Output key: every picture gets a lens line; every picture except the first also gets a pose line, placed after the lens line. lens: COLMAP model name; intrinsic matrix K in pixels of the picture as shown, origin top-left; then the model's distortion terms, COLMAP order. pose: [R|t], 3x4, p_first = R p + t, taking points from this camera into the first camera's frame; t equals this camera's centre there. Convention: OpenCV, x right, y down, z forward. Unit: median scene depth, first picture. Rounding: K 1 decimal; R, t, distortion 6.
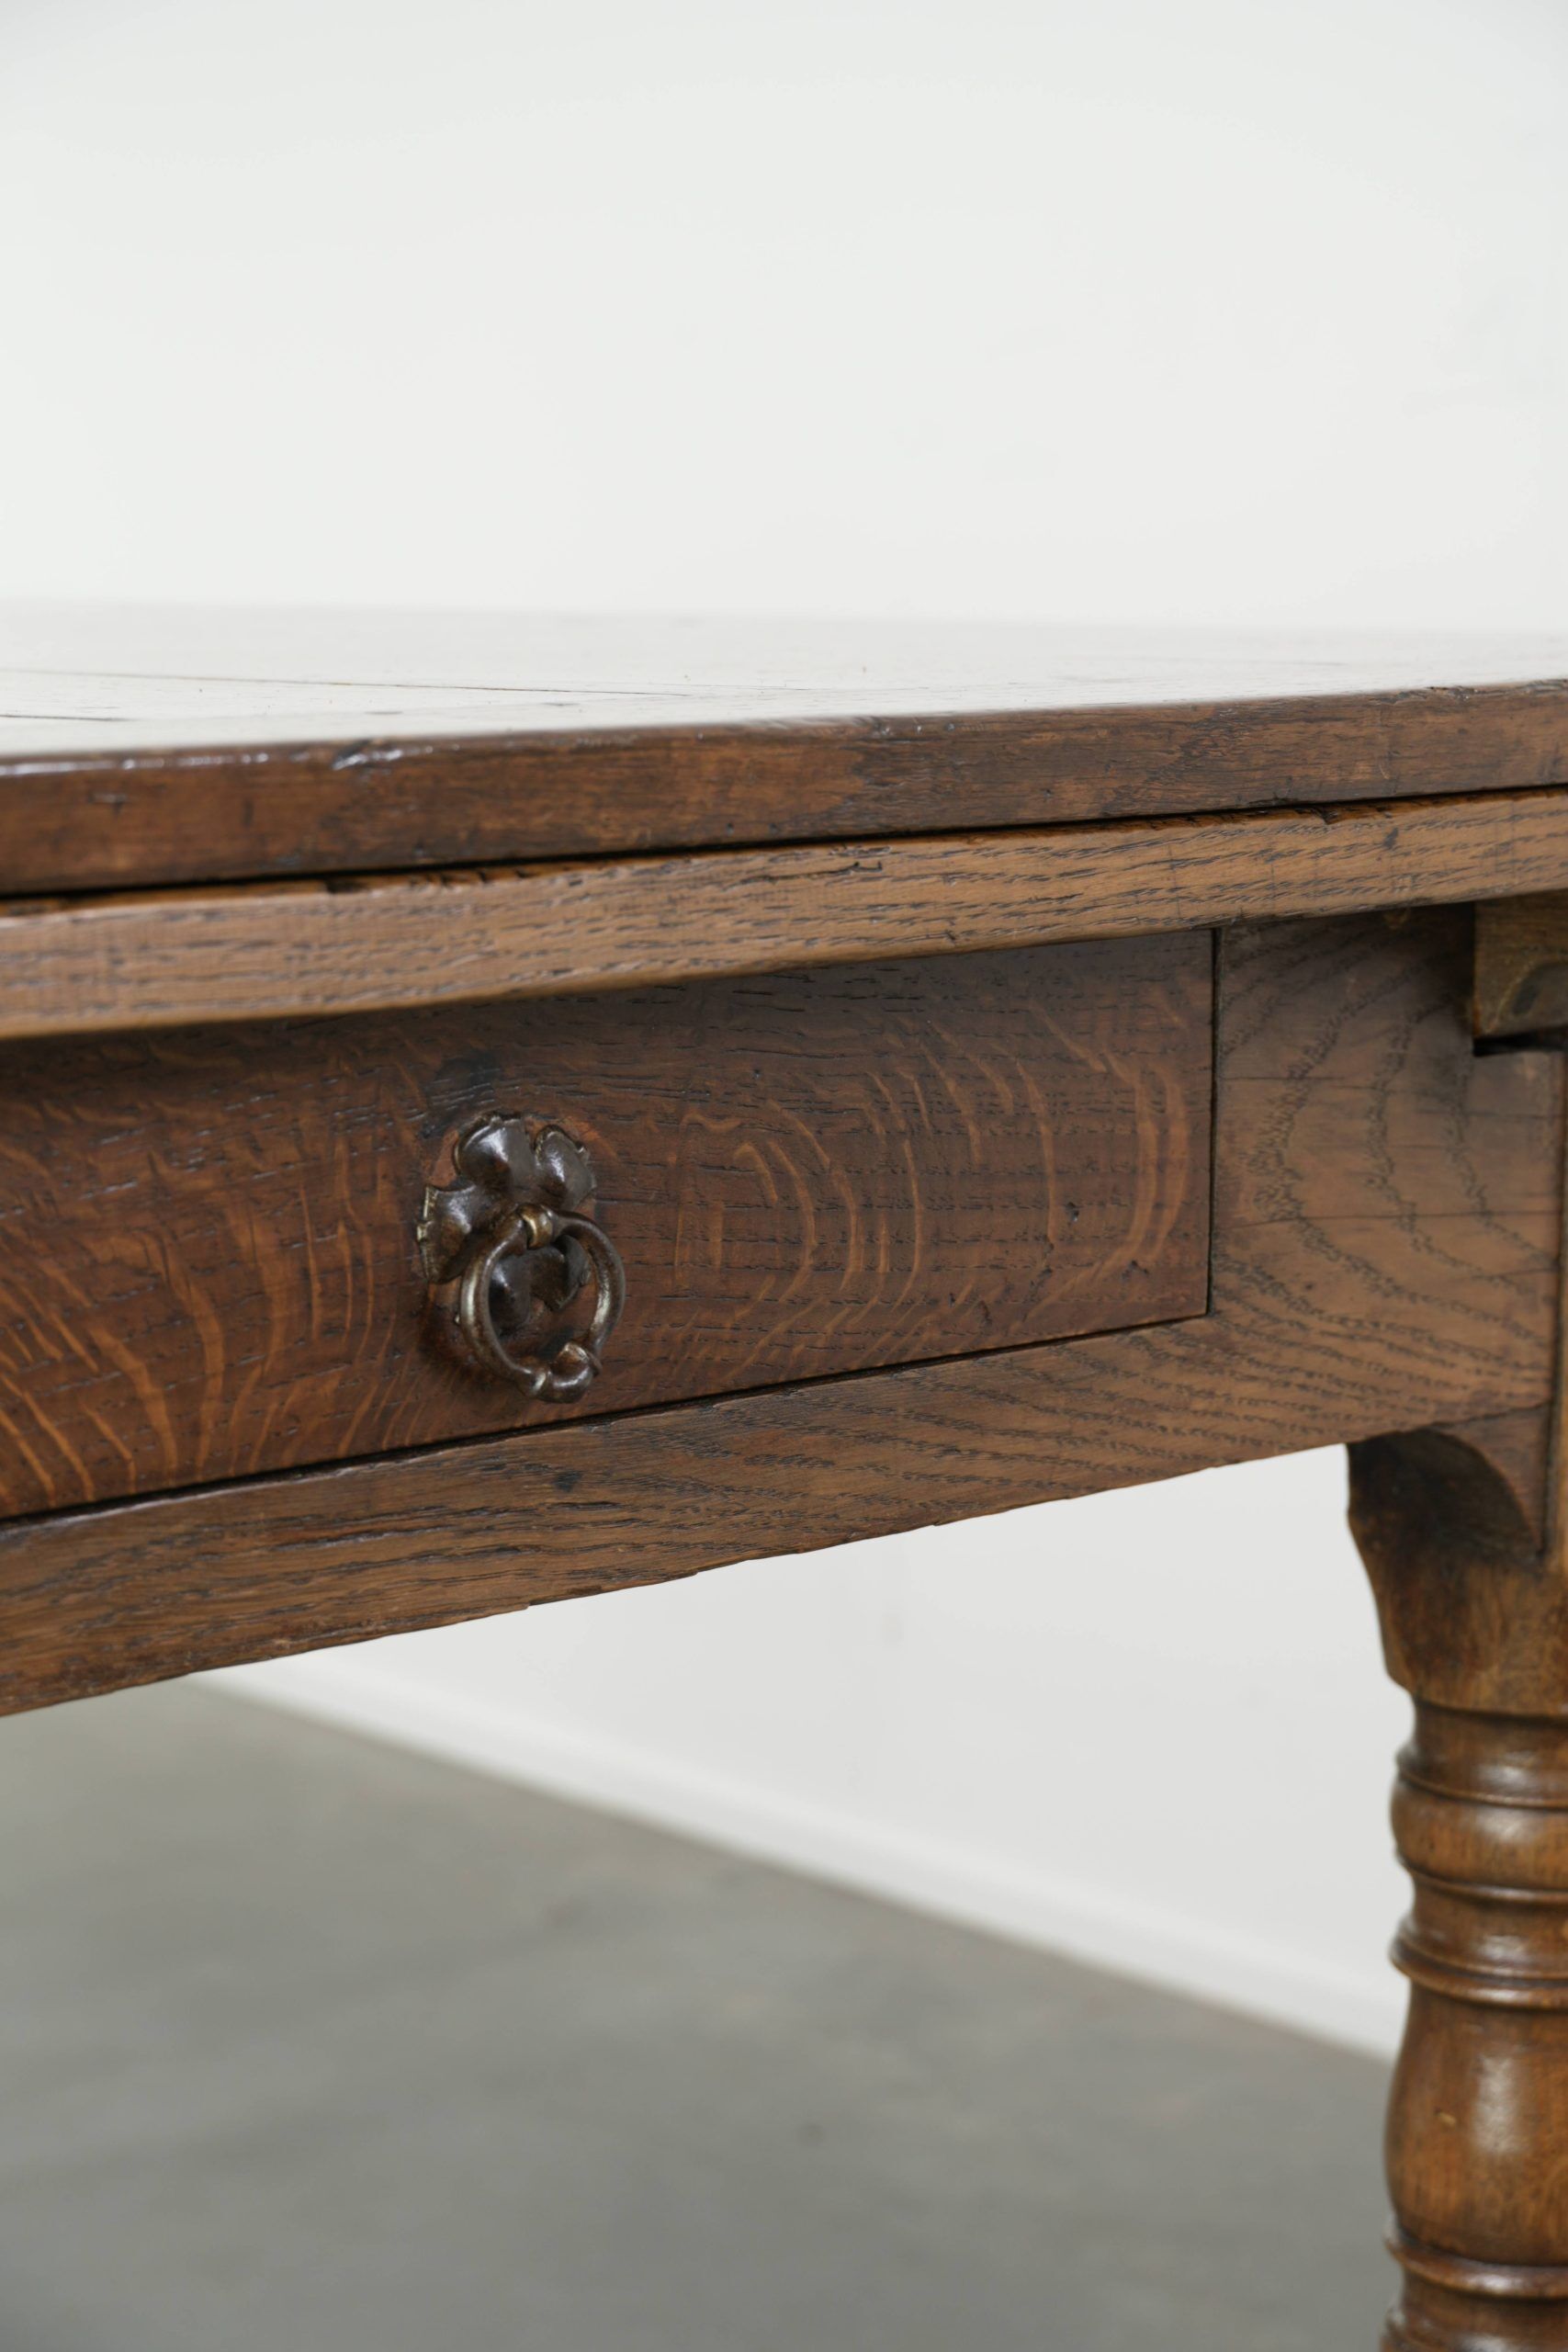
lens RADIAL K [[4712.5, 0, 784.0], [0, 4712.5, 1176.0], [0, 0, 1]] dist [0.072383, -0.137599]
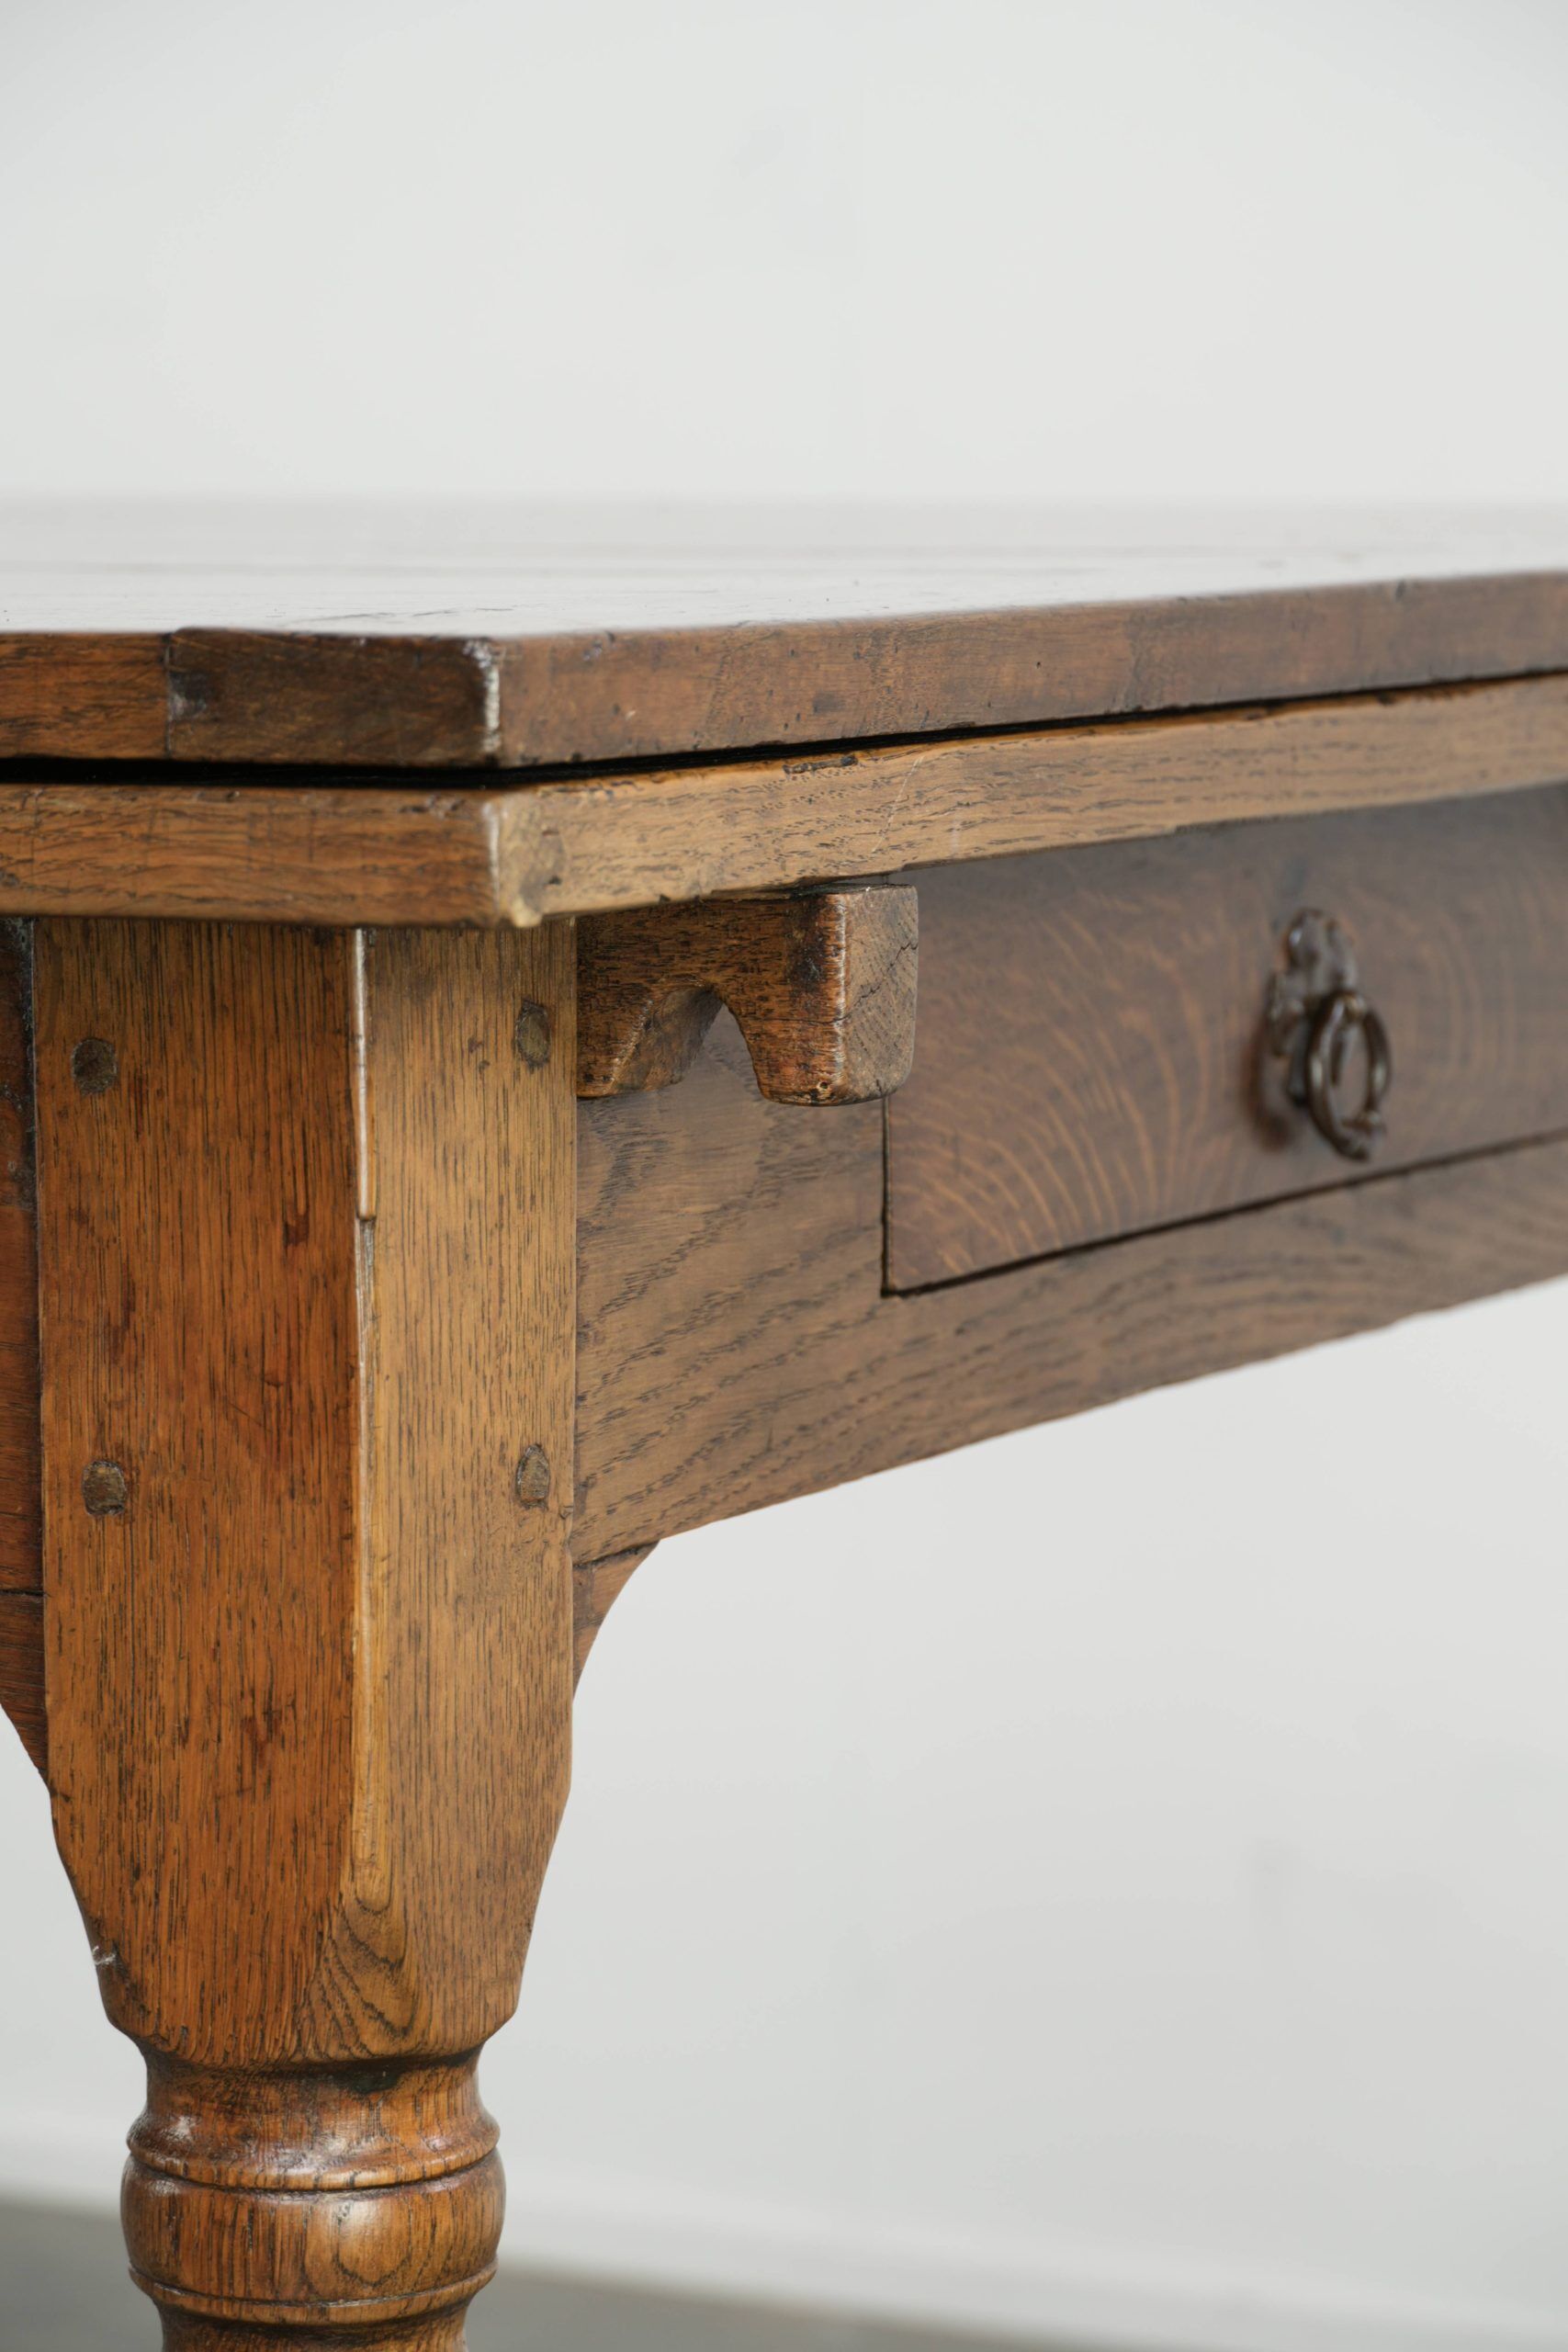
lens RADIAL K [[7558.2, 0, 784.0], [0, 7558.2, 1176.0], [0, 0, 1]] dist [0.064855, 0.732736]
pose [[0.946425, -0.040007, 0.320434, -0.667031], [0.051603, 0.998281, -0.027775, 0.082215], [-0.318773, 0.042823, 0.946863, -0.609665]]
